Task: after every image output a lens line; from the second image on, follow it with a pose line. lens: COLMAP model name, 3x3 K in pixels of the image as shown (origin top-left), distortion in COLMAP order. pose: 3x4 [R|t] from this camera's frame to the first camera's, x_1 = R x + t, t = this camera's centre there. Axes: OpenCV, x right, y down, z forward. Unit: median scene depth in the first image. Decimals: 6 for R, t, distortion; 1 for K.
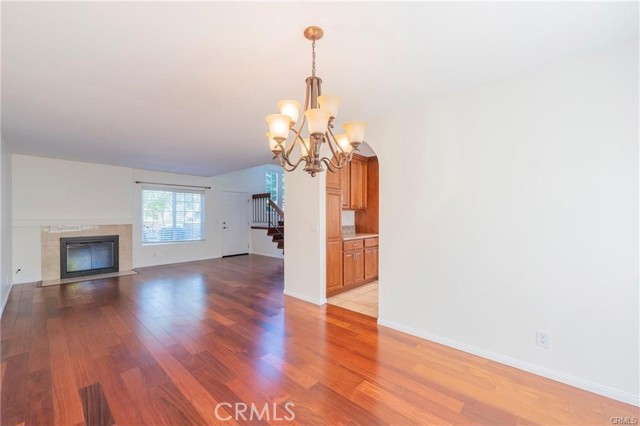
lens RADIAL K [[259.3, 0, 321.1], [0, 259.3, 217.0], [0, 0, 1]] dist [-0.002113, 0.000027]
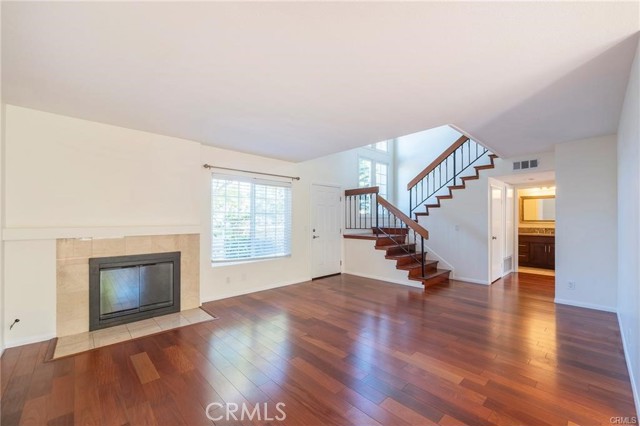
lens RADIAL K [[259.3, 0, 318.5], [0, 259.3, 218.6], [0, 0, 1]] dist [-0.002113, 0.000027]
pose [[0.997448, 0.000937, -0.071397, -0.337898], [-0.001681, 0.999945, -0.010358, -0.000768], [0.071383, 0.010451, 0.997394, 0.339135]]
